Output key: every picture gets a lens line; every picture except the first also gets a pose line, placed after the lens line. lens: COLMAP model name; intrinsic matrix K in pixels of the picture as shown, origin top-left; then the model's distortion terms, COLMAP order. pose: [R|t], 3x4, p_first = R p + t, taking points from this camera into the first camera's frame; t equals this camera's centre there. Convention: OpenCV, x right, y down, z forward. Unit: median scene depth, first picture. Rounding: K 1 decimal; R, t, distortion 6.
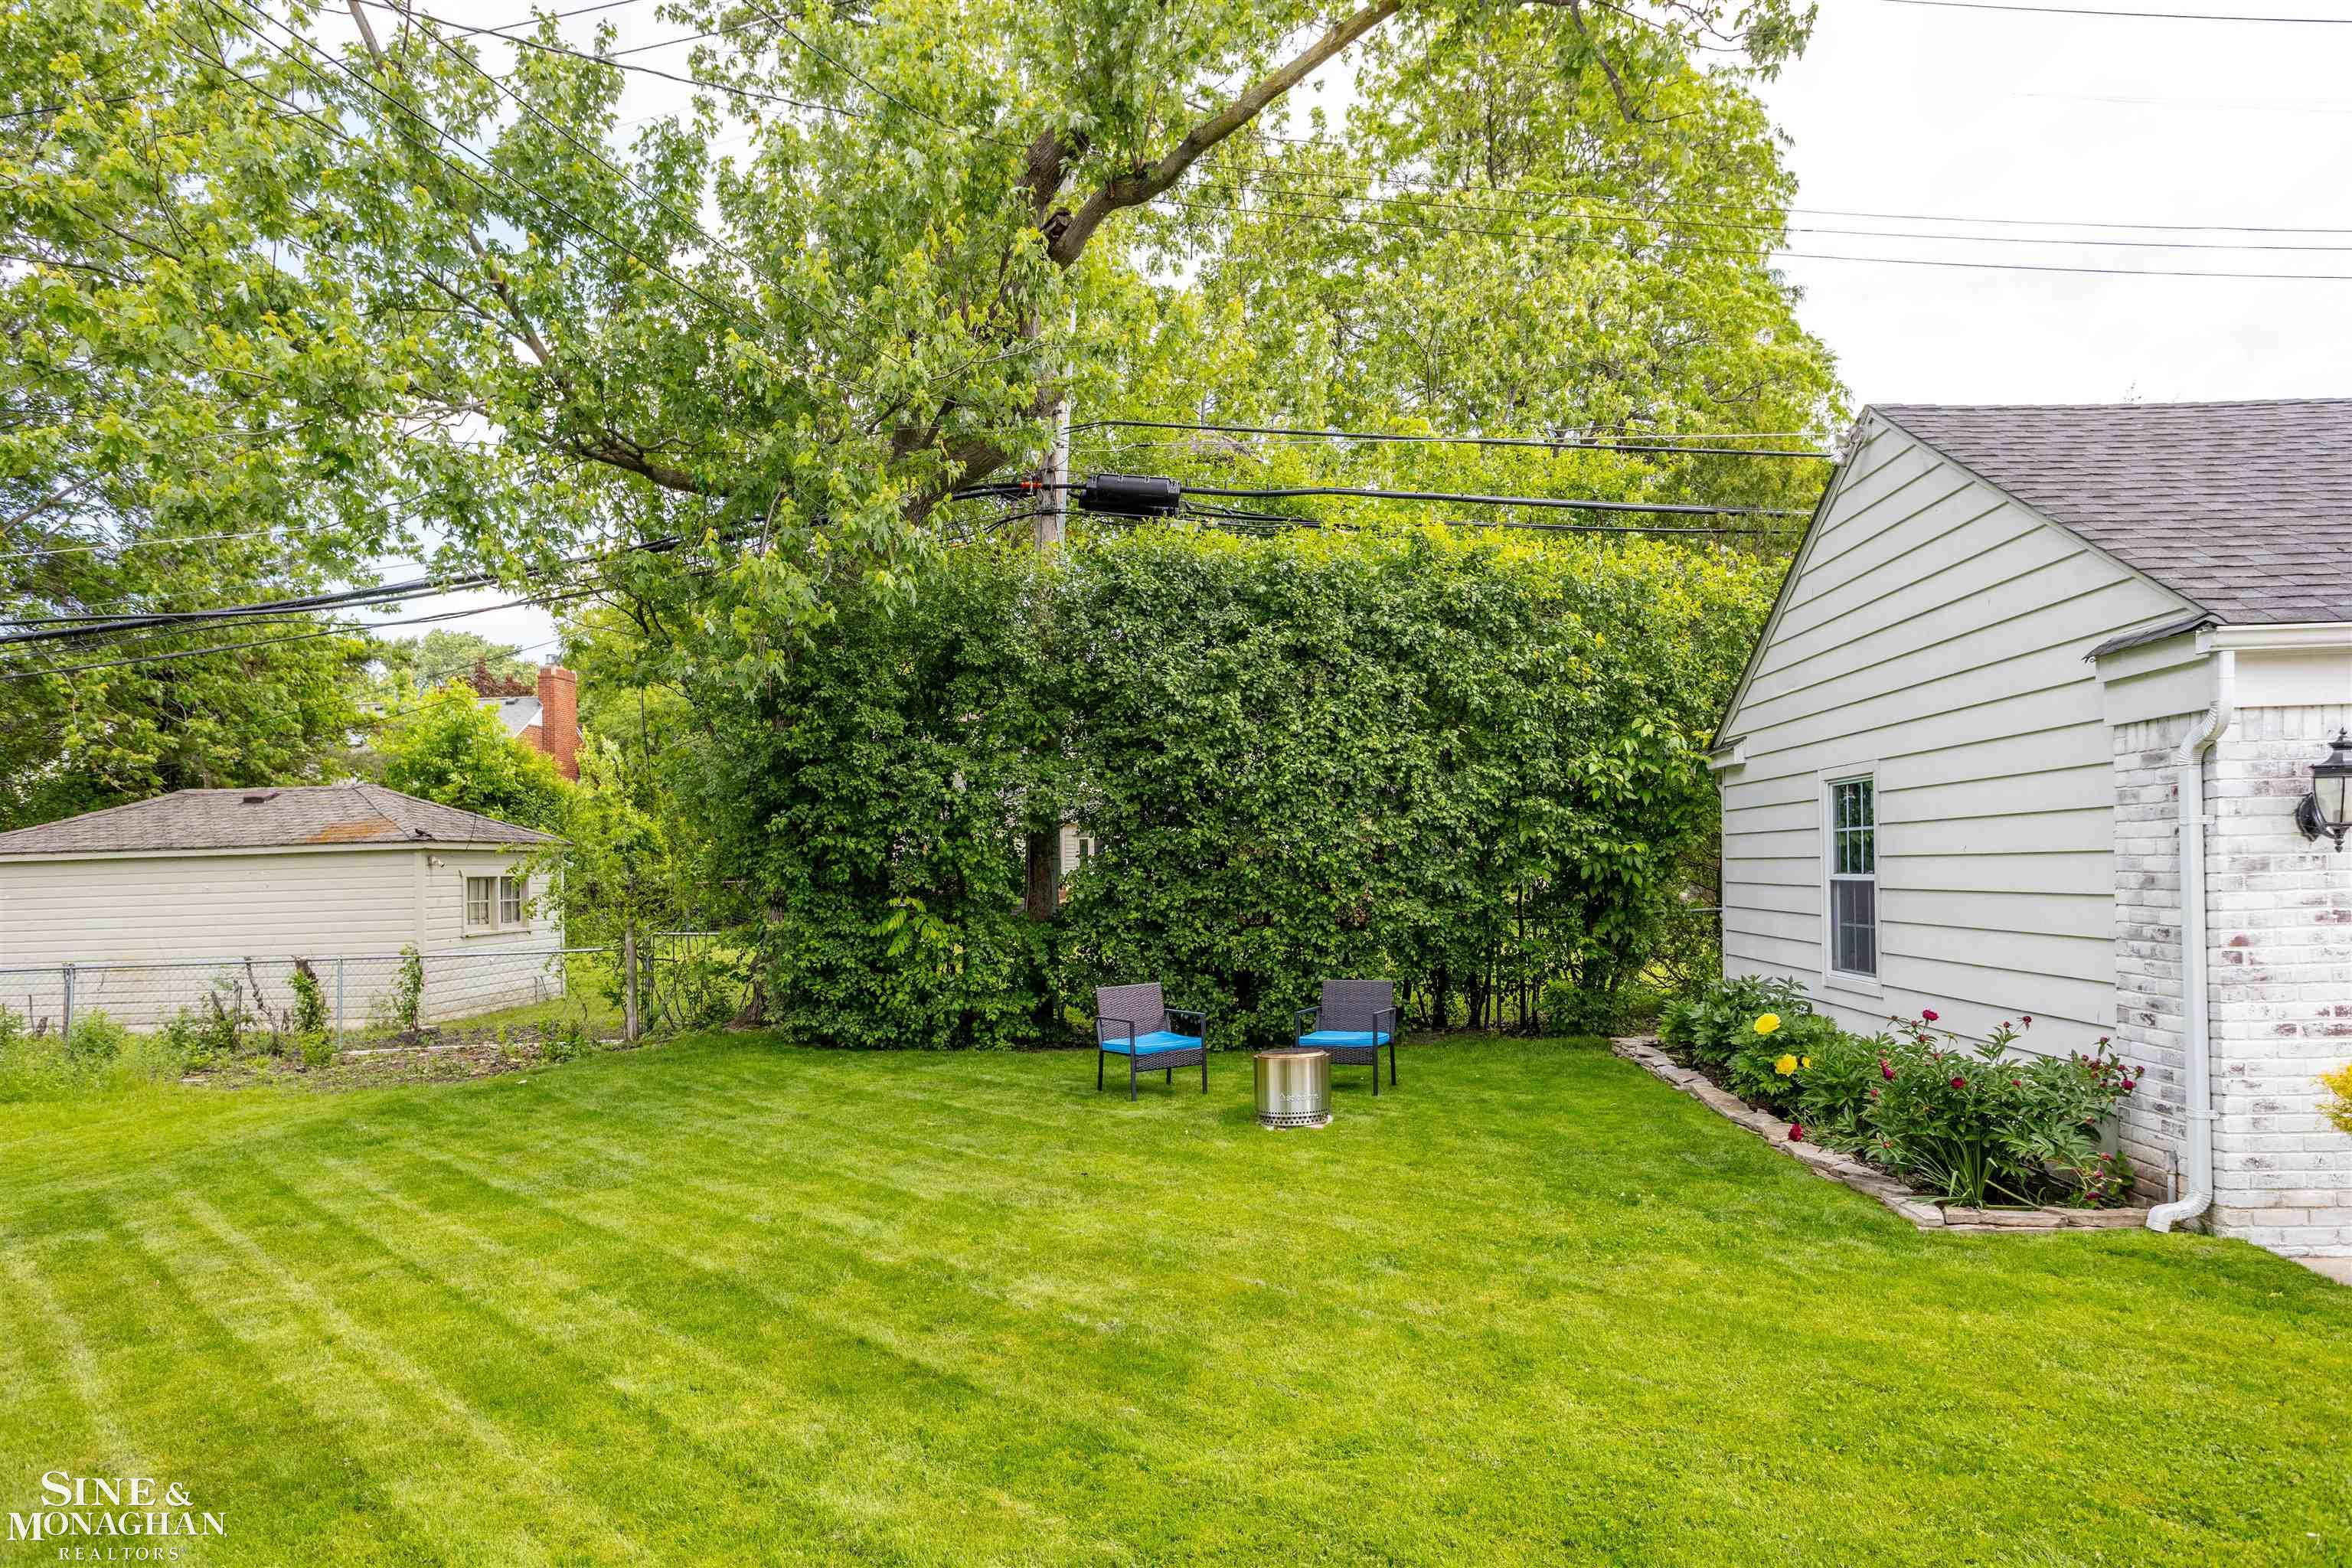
lens RADIAL K [[1482.0, 0, 1187.1], [0, 1482.0, 884.6], [0, 0, 1]] dist [0.000703, 0.001271]
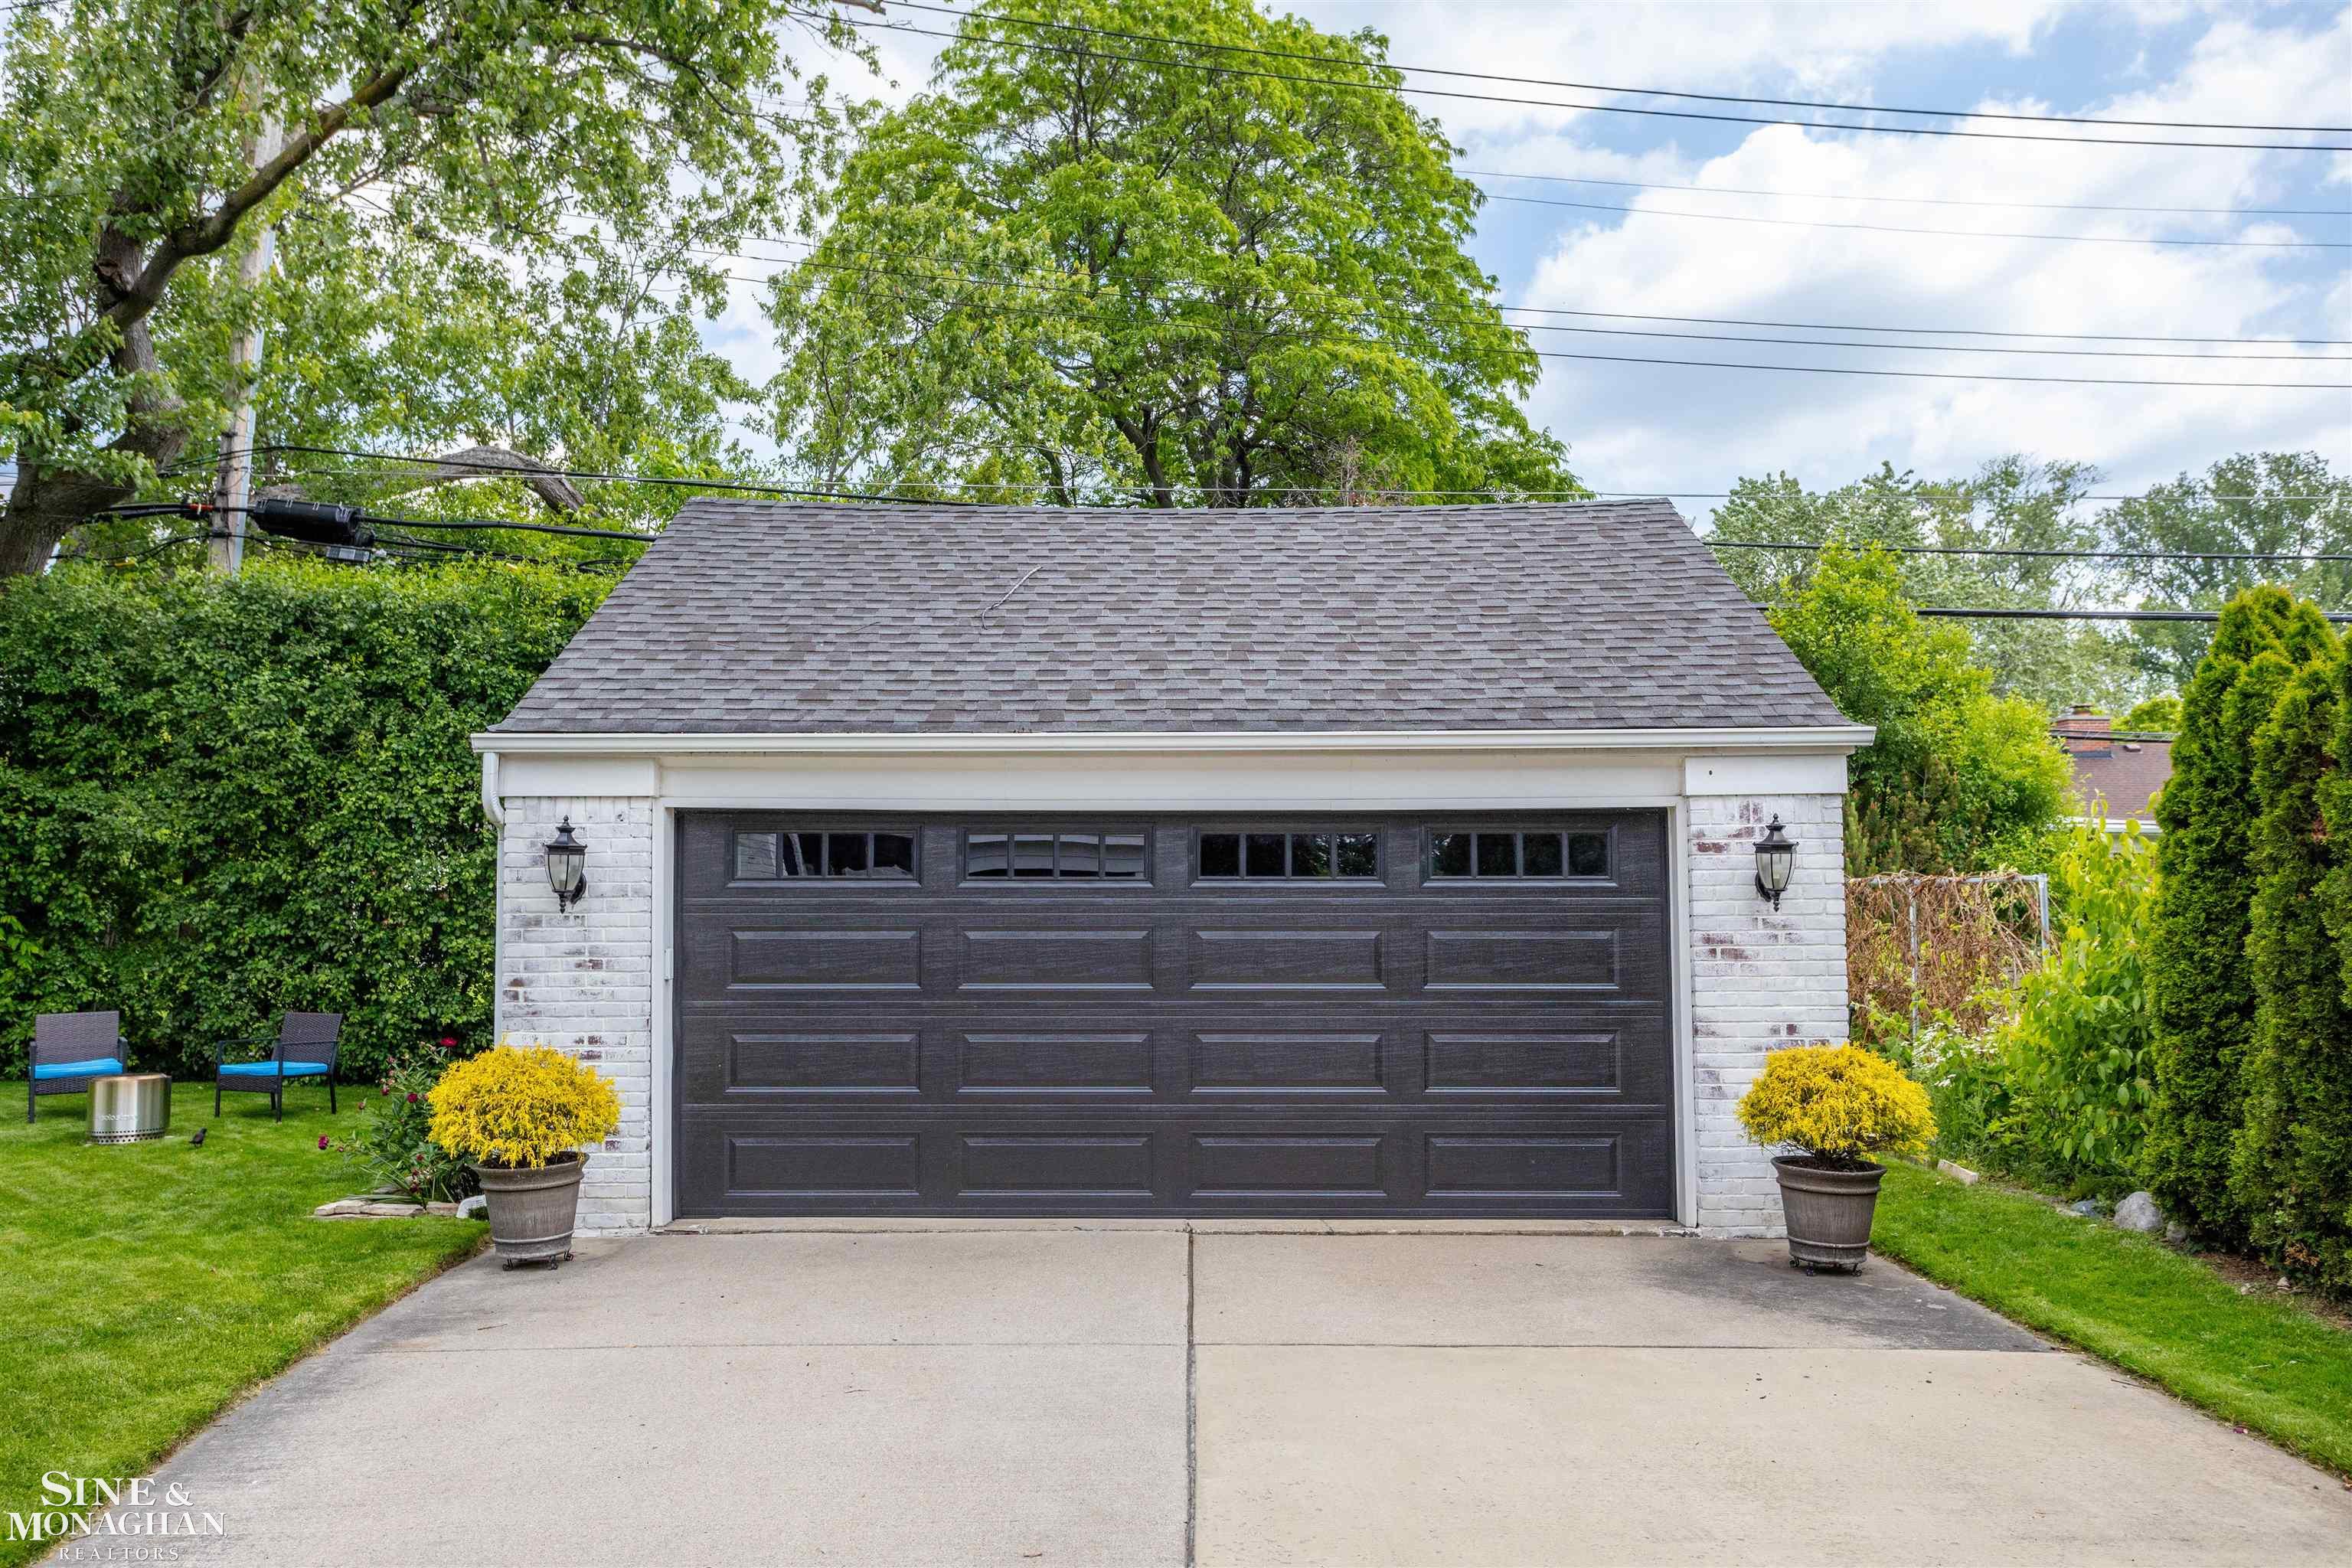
lens RADIAL K [[1863.8, 0, 1176.0], [0, 1863.8, 784.0], [0, 0, 1]] dist [-0.000424, -0.000790]
pose [[0.998712, 0.028108, 0.042248, 0.707657], [-0.024965, 0.997008, -0.073150, -0.016389], [-0.044178, 0.072001, 0.996426, -0.359551]]
